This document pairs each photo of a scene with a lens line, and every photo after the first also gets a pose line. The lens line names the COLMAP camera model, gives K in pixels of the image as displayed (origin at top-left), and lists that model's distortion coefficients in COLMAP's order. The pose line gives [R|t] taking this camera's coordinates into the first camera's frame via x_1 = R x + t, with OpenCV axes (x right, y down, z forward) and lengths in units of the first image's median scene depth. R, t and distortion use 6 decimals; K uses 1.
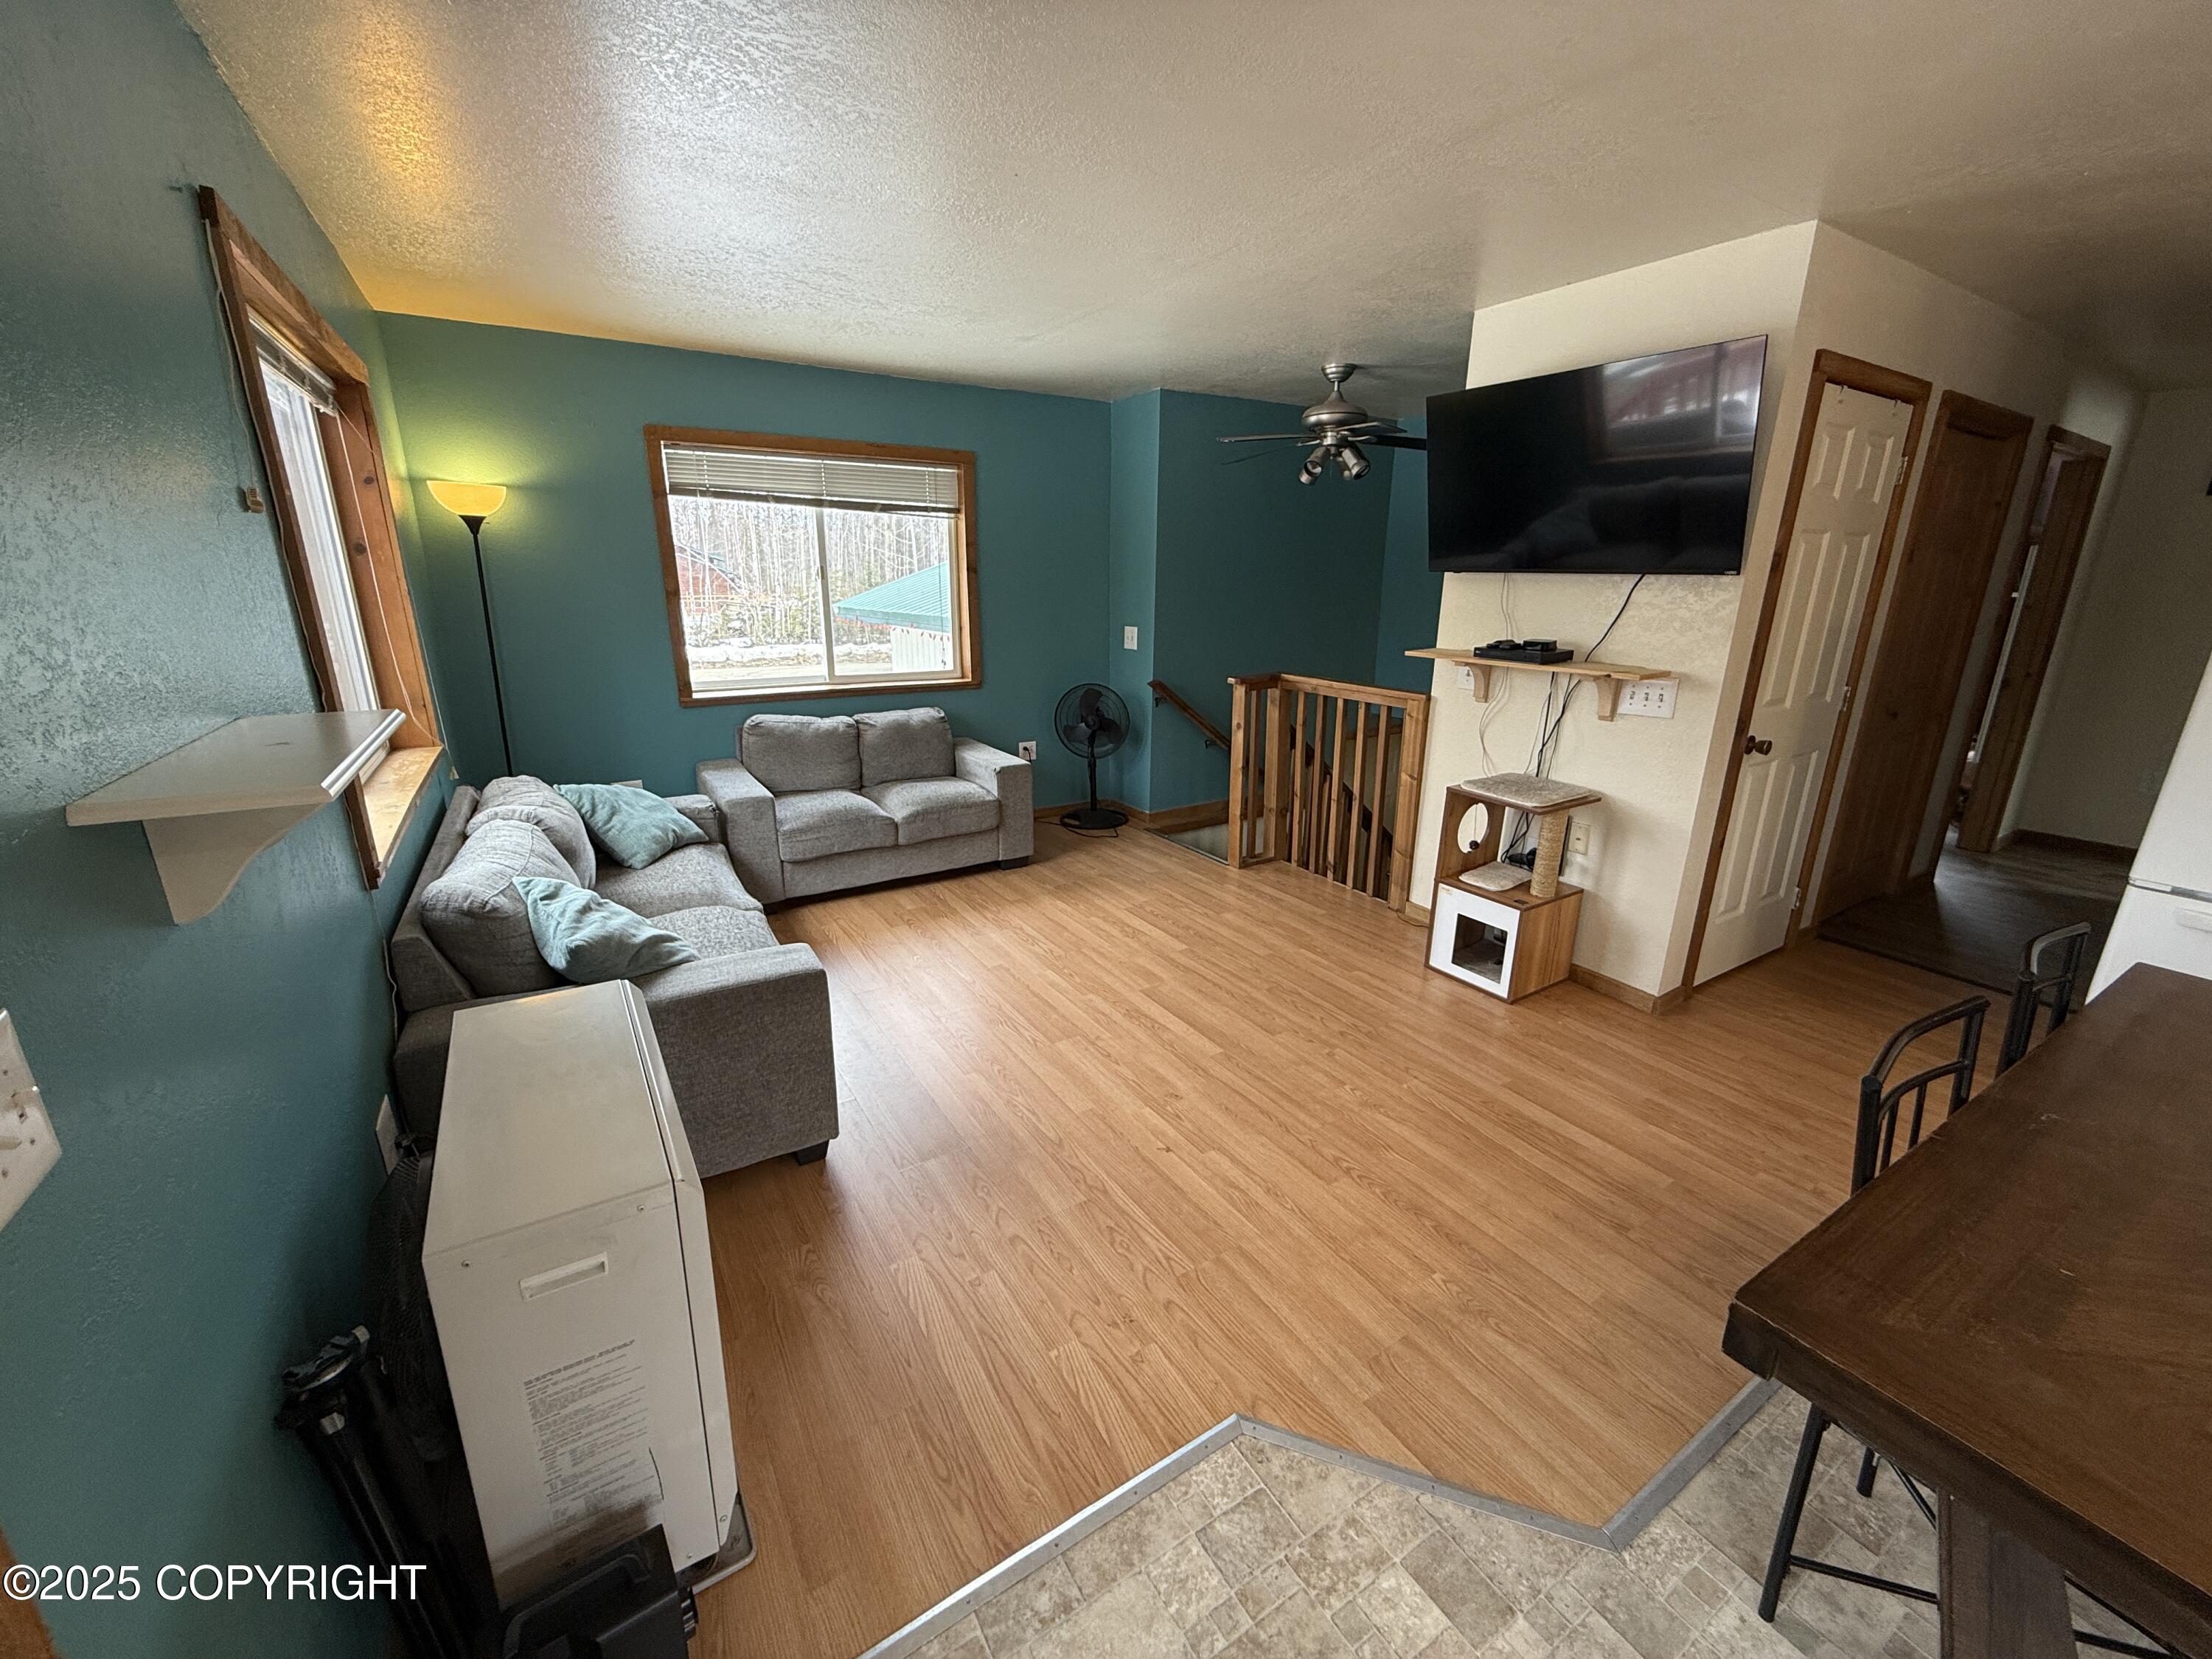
lens RADIAL K [[877.4, 0, 1106.0], [0, 877.4, 829.5], [0, 0, 1]] dist [0.000052, -0.000001]
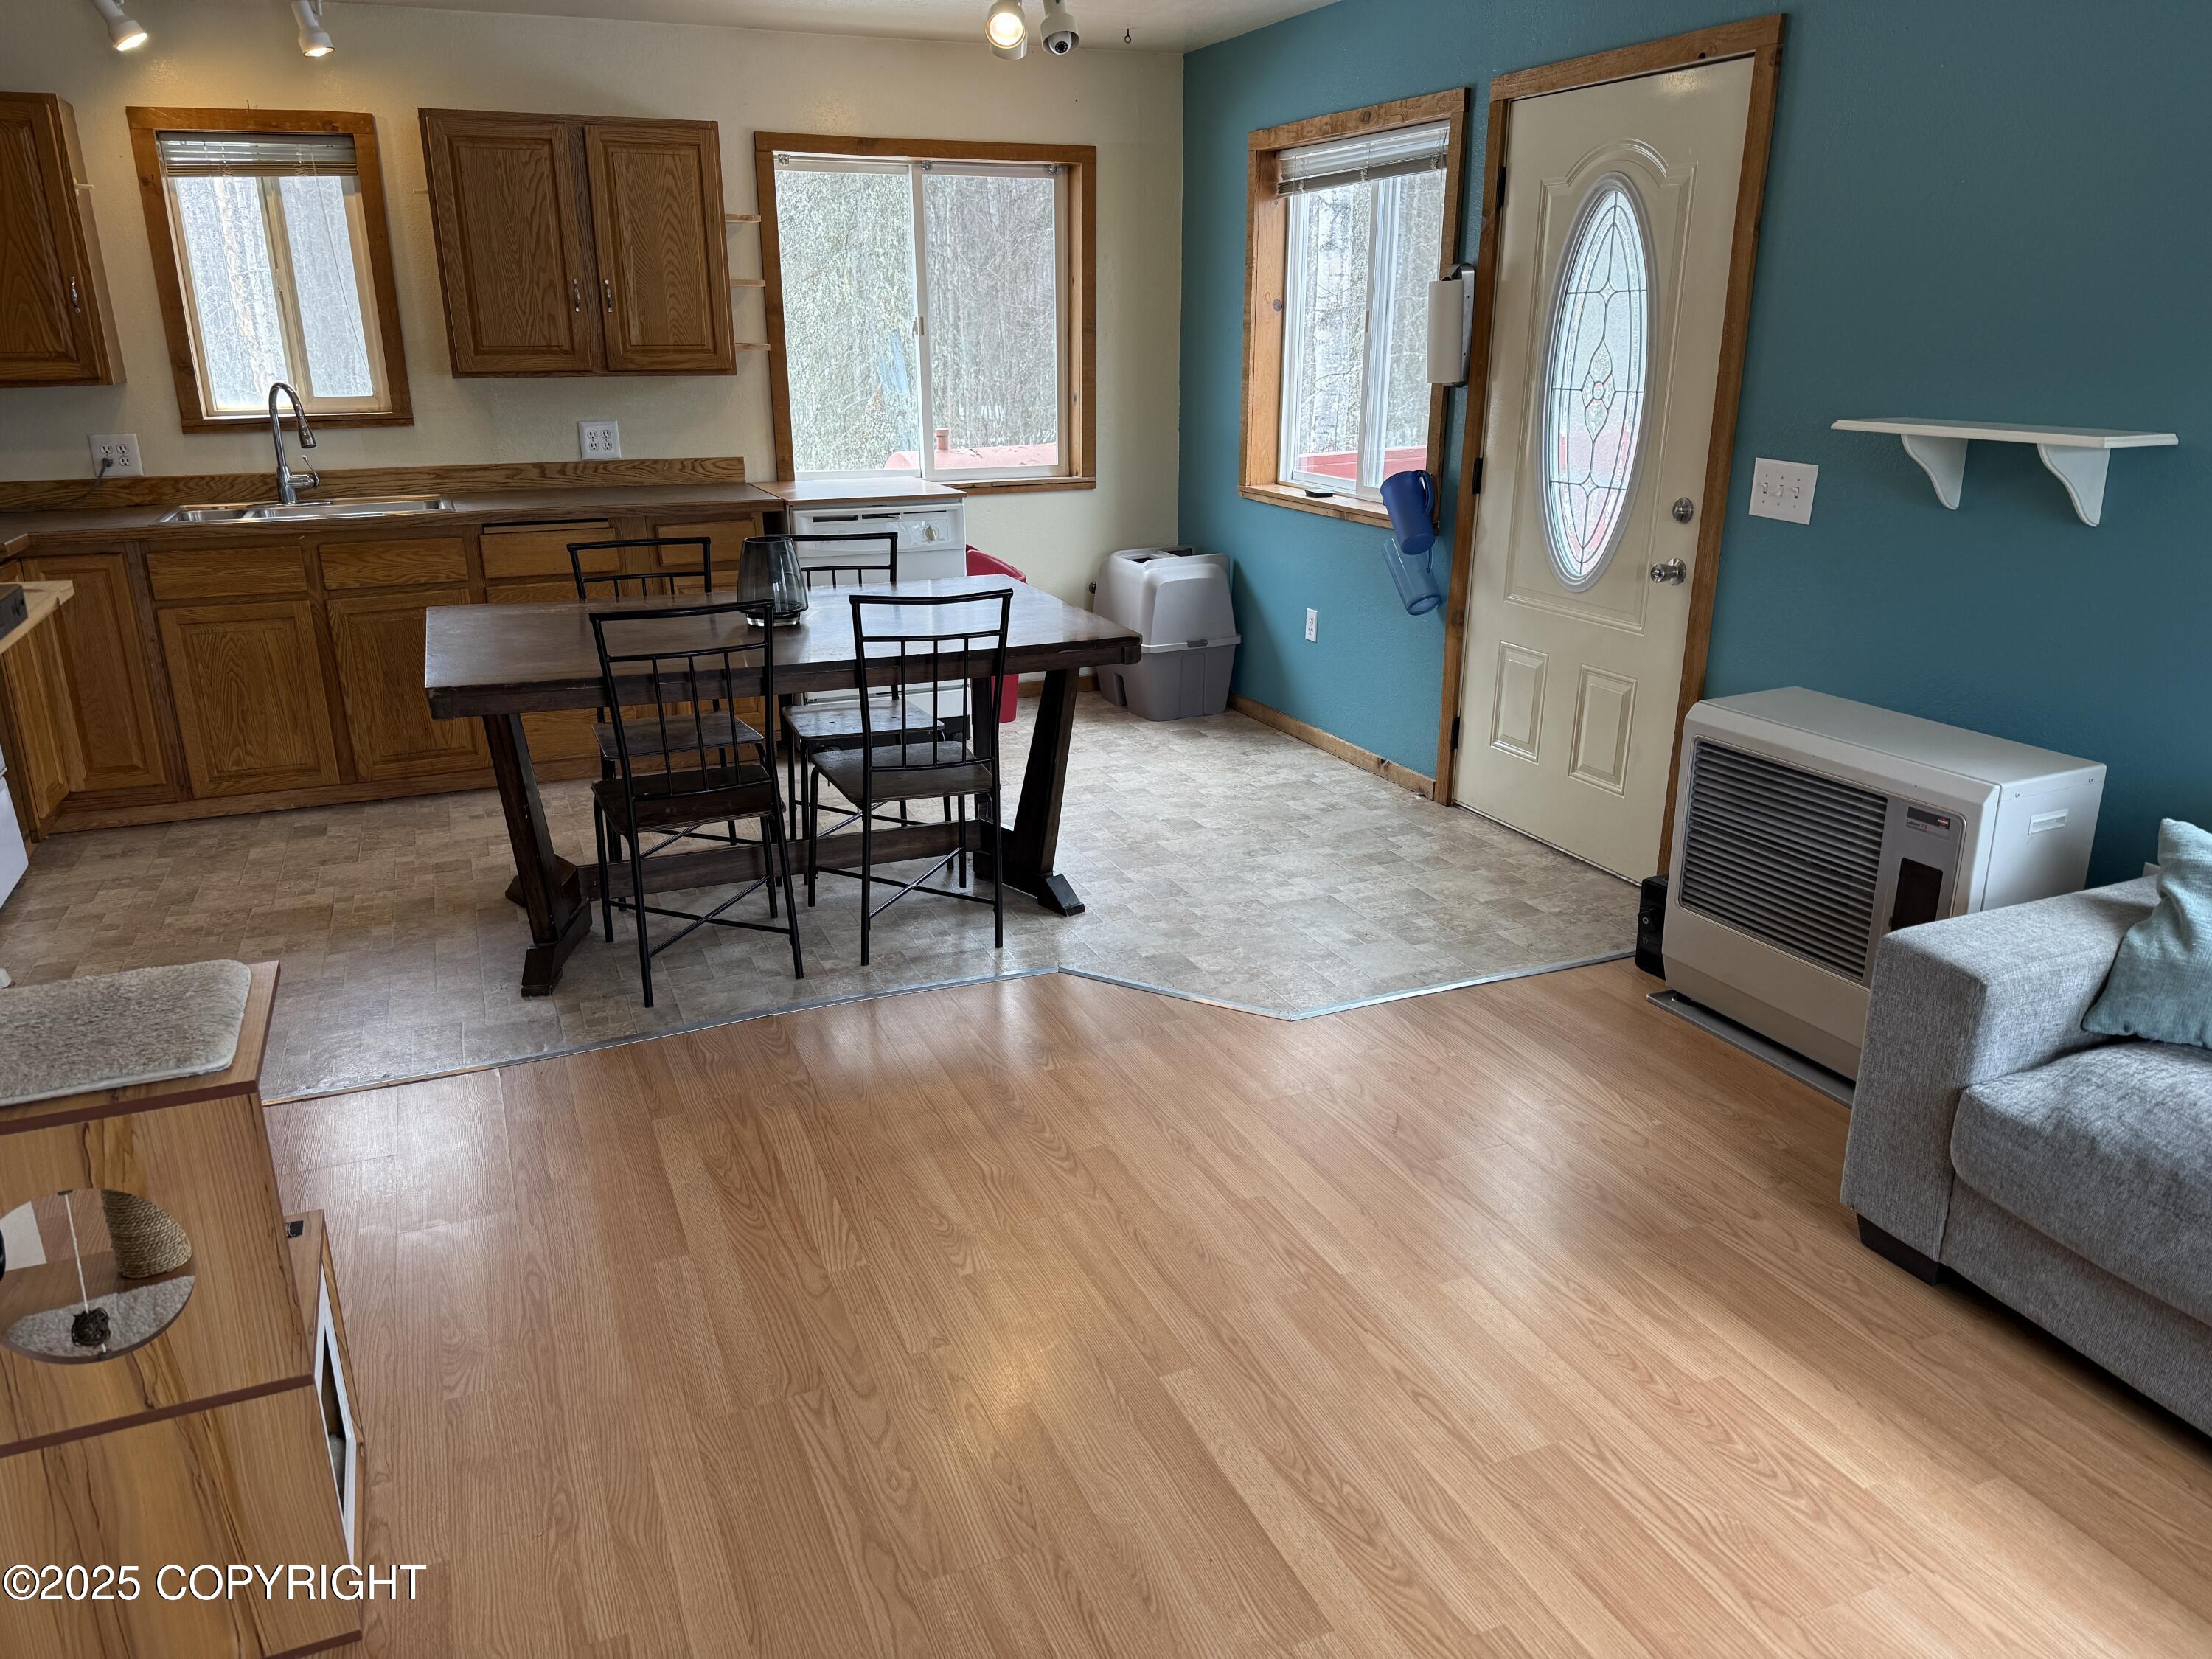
lens RADIAL K [[1540.5, 0, 1106.0], [0, 1540.5, 829.5], [0, 0, 1]] dist [0.000350, -0.000087]
pose [[-0.988476, -0.047775, 0.143641, 0.059801], [0.041694, 0.826266, 0.561734, -0.429732], [-0.145523, 0.561250, -0.814753, 1.477940]]
